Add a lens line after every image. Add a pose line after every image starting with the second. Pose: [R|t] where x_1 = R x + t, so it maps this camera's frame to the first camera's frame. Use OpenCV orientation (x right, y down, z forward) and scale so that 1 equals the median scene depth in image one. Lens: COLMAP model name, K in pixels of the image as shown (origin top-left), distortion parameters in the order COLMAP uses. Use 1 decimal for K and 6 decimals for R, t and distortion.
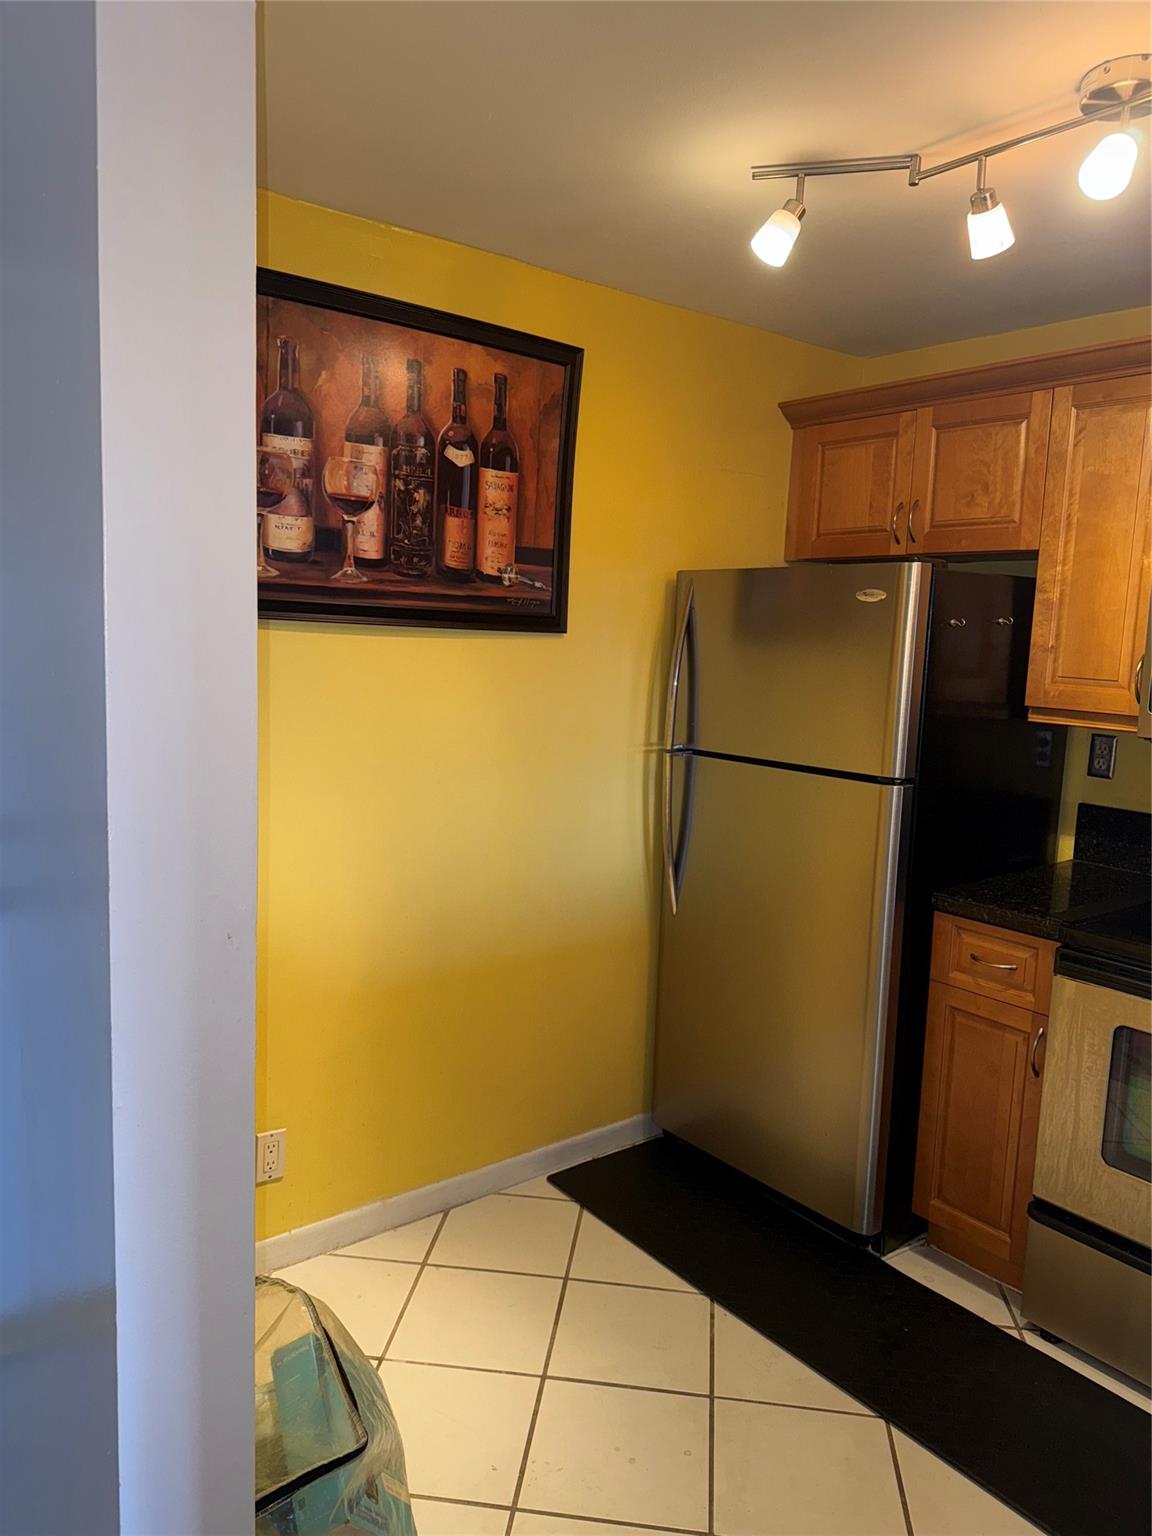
lens RADIAL K [[1060.0, 0, 568.7], [0, 1060.0, 772.9], [0, 0, 1]] dist [0.066357, -0.088271]
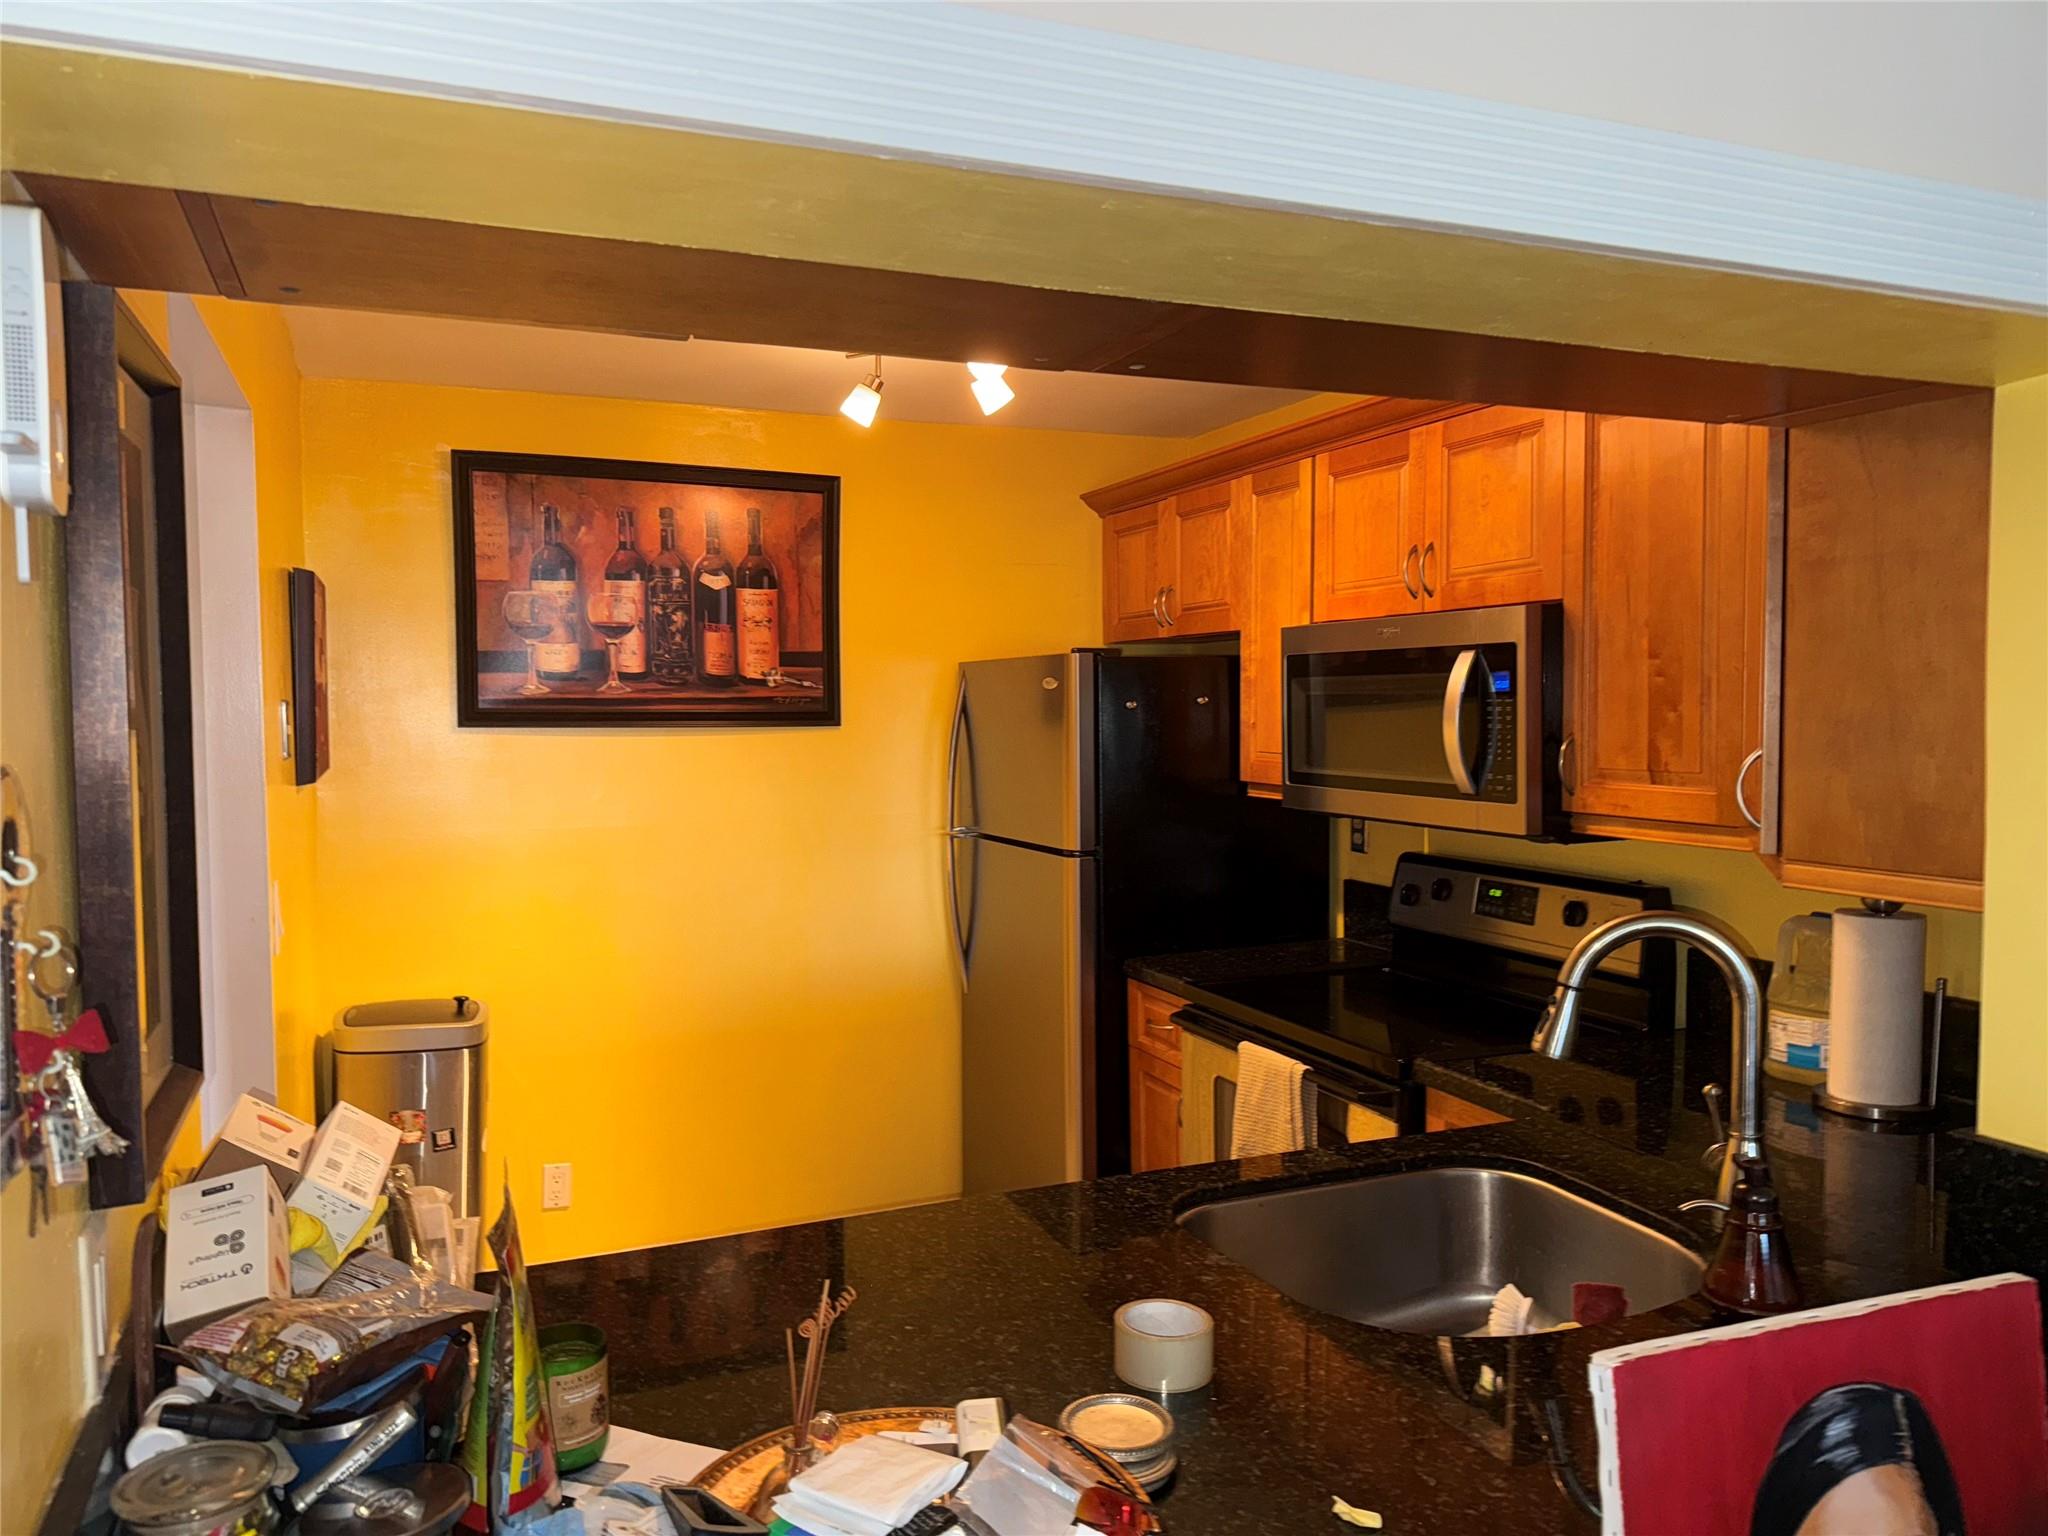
lens RADIAL K [[1413.4, 0, 1026.7], [0, 1413.4, 769.6], [0, 0, 1]] dist [0.066357, -0.088271]
pose [[0.960383, -0.030857, -0.276971, 0.640212], [0.005681, 0.995812, -0.091243, 0.051629], [0.278627, 0.086055, 0.956536, -0.368442]]
